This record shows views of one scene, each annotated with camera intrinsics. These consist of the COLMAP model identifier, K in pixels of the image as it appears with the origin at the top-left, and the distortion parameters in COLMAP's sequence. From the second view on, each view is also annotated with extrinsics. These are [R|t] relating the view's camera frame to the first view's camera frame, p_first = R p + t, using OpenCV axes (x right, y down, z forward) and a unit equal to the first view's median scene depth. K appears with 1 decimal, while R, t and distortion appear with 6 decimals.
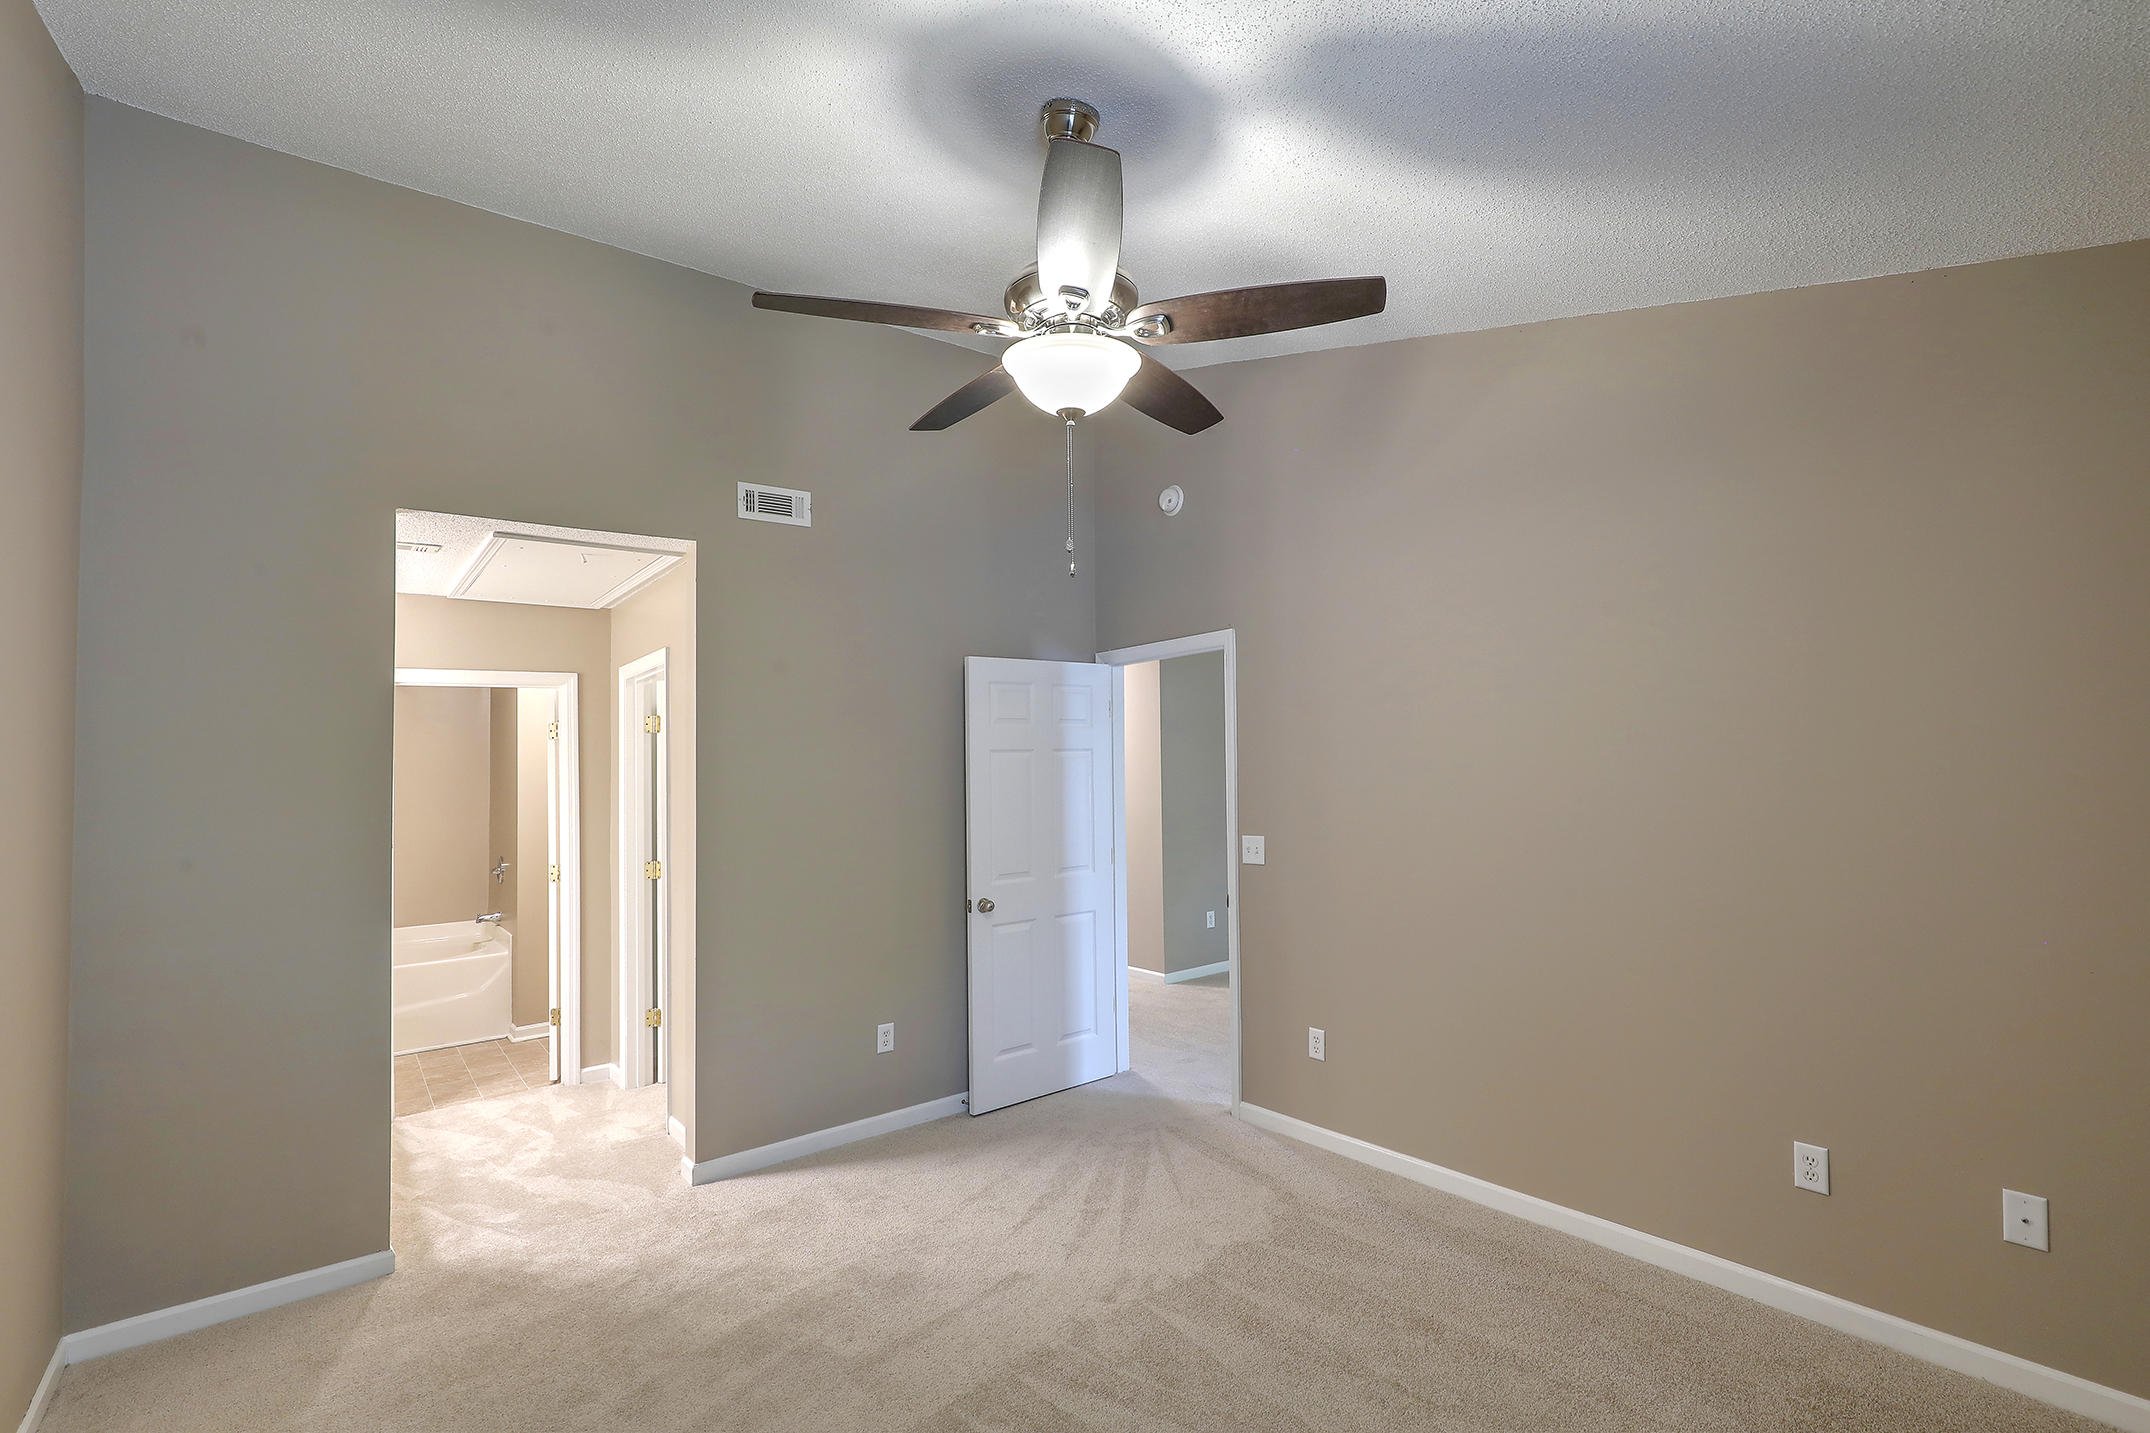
lens RADIAL K [[972.4, 0, 1080.0], [0, 972.4, 727.5], [0, 0, 1]] dist [-0.002118, -0.000554]
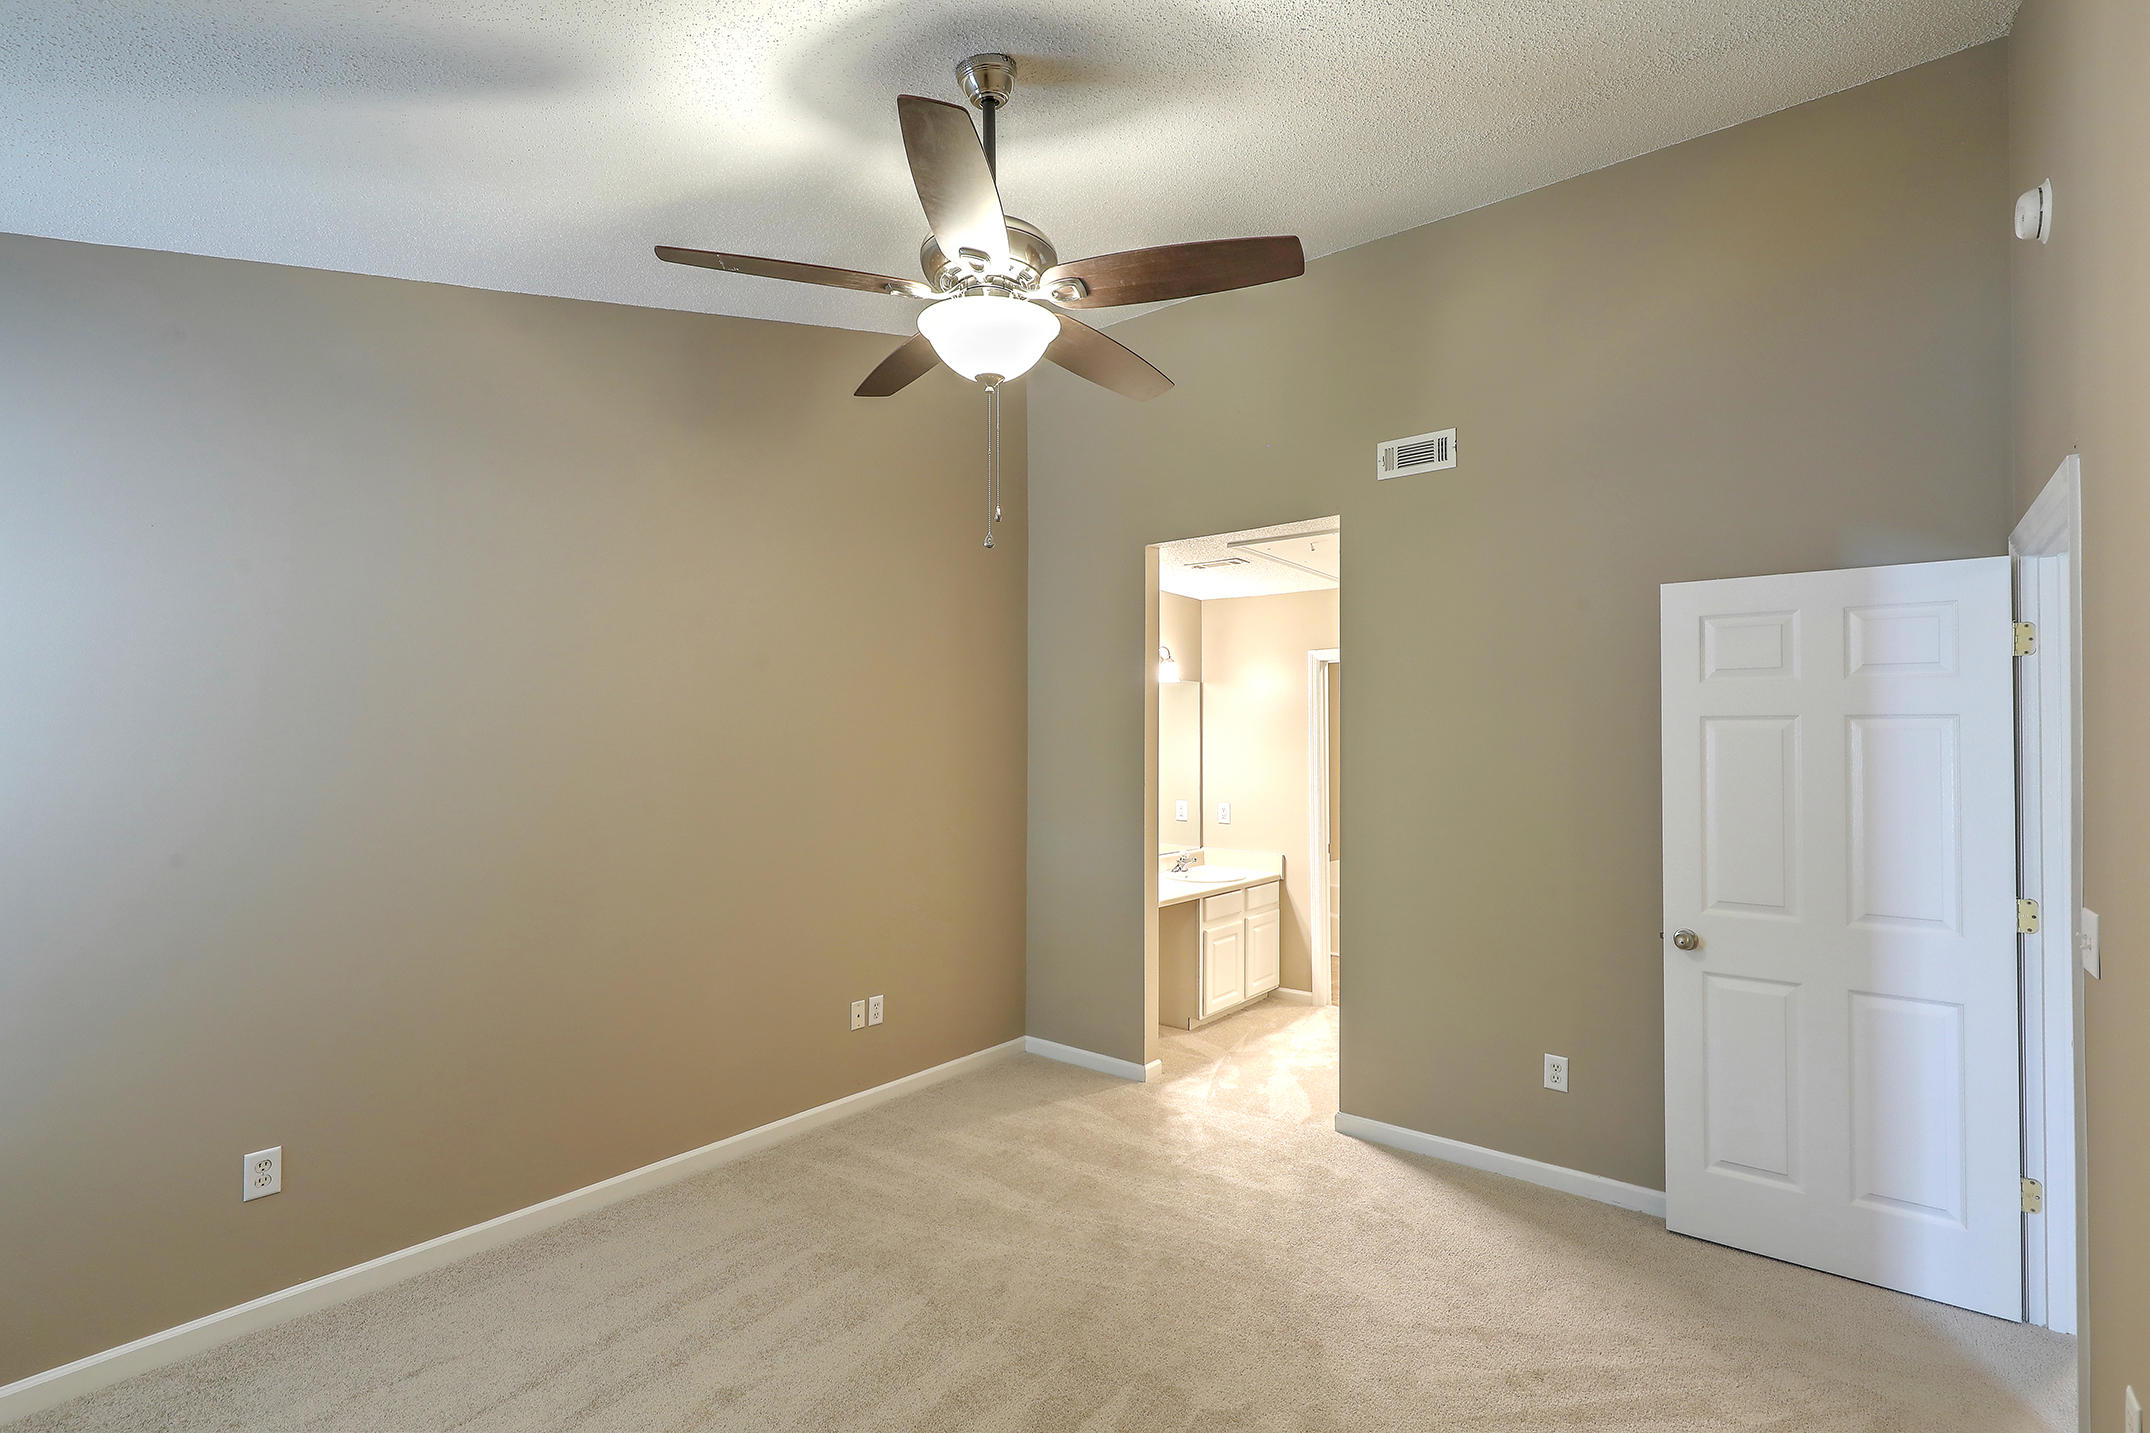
lens RADIAL K [[972.4, 0, 1081.9], [0, 972.4, 718.1], [0, 0, 1]] dist [-0.002118, -0.000554]
pose [[0.235022, 0.003970, -0.971982, 0.491194], [0.030569, 0.999467, 0.011473, 0.003247], [0.971509, -0.032409, 0.234775, 0.436799]]
